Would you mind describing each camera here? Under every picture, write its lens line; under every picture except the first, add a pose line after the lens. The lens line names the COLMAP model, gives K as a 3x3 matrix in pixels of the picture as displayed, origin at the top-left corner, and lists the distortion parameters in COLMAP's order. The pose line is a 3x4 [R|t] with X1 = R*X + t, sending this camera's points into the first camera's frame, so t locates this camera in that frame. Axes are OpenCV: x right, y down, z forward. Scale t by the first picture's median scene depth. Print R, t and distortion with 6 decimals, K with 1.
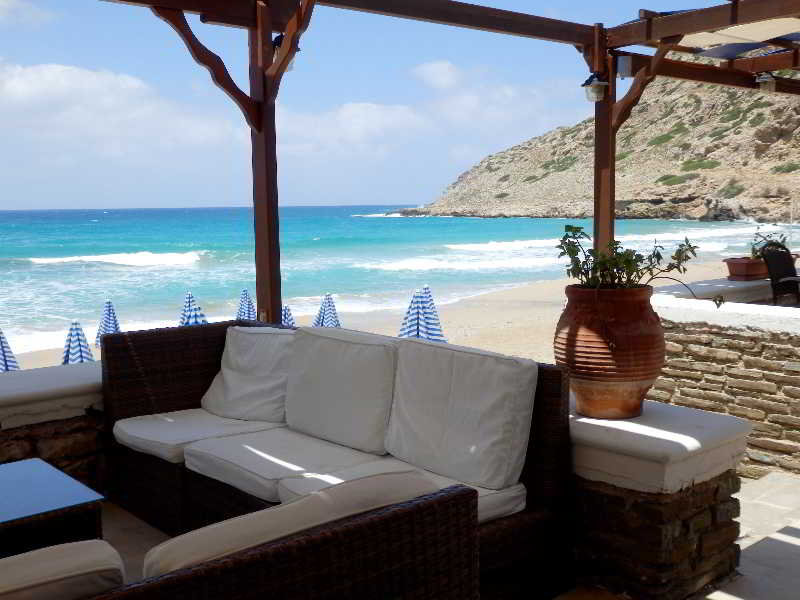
lens RADIAL K [[854.8, 0, 399.8], [0, 854.8, 300.8], [0, 0, 1]] dist [-0.022449, 0.000000]
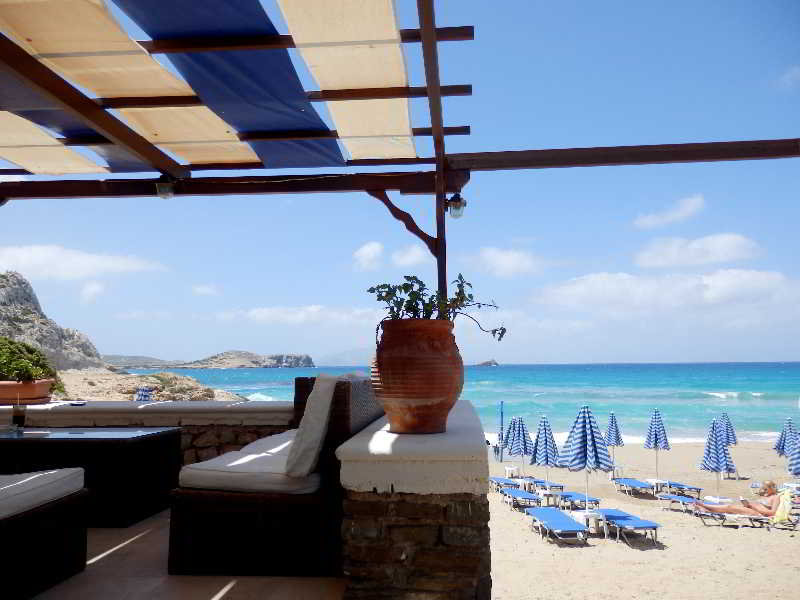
lens RADIAL K [[589.8, 0, 400.5], [0, 589.8, 298.7], [0, 0, 1]] dist [-0.007204, 0.002664]
pose [[0.691259, -0.069535, -0.719254, 0.805549], [-0.090095, 0.979299, -0.181263, 0.100055], [0.716969, 0.190101, 0.670684, 0.411438]]
